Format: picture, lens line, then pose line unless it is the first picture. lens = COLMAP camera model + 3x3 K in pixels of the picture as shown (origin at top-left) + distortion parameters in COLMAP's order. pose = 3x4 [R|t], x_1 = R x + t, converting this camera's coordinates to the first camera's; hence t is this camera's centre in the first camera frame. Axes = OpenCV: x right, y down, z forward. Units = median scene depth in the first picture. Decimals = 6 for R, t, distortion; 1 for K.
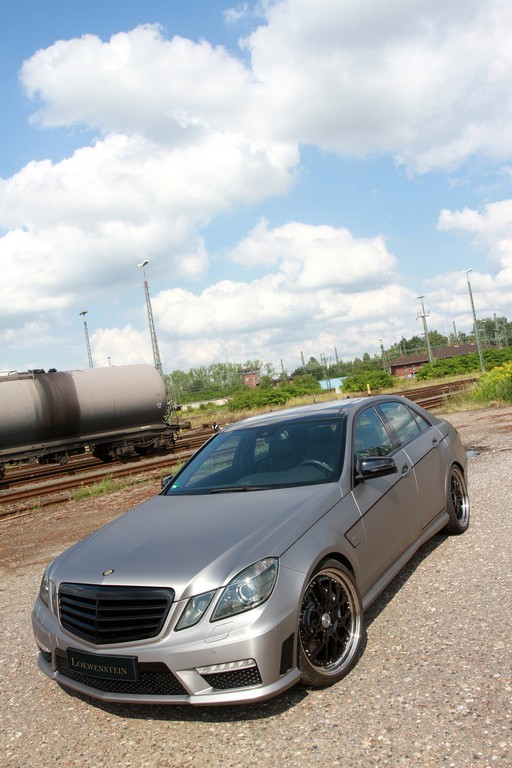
lens RADIAL K [[616.1, 0, 256.0], [0, 616.1, 384.0], [0, 0, 1]] dist [-0.092584, 0.130023]
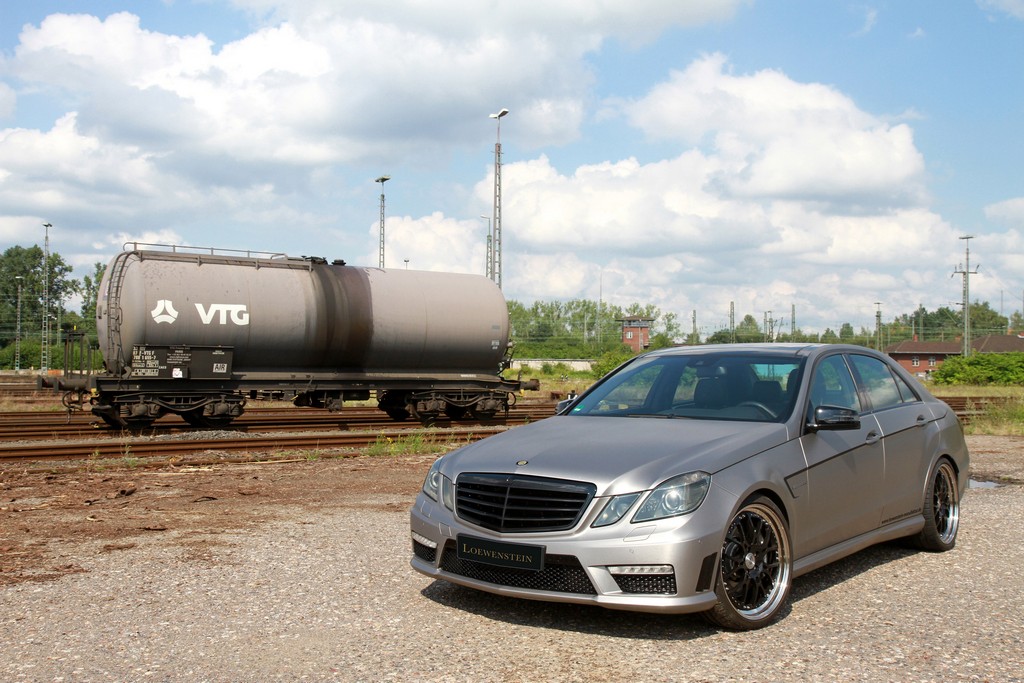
lens RADIAL K [[1080.5, 0, 512.0], [0, 1080.5, 341.5], [0, 0, 1]] dist [-0.010472, 0.223391]
pose [[0.979968, 0.160997, -0.117228, -0.013812], [-0.160615, 0.986935, 0.012761, 0.015908], [0.117750, 0.006323, 0.993023, -0.091782]]
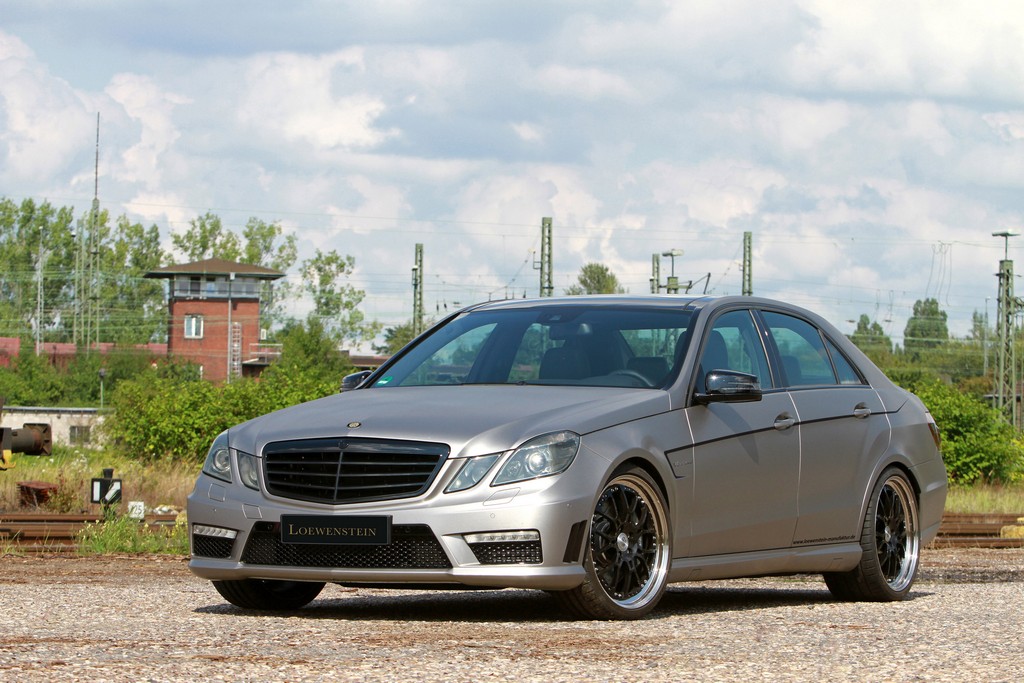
lens RADIAL K [[4151.0, 0, 512.0], [0, 4151.0, 341.5], [0, 0, 1]] dist [-0.122343, -0.986333]
pose [[0.981799, 0.174668, 0.074582, -0.066270], [-0.173324, 0.984568, -0.024180, 0.043446], [-0.077654, 0.010813, 0.996922, -0.611403]]
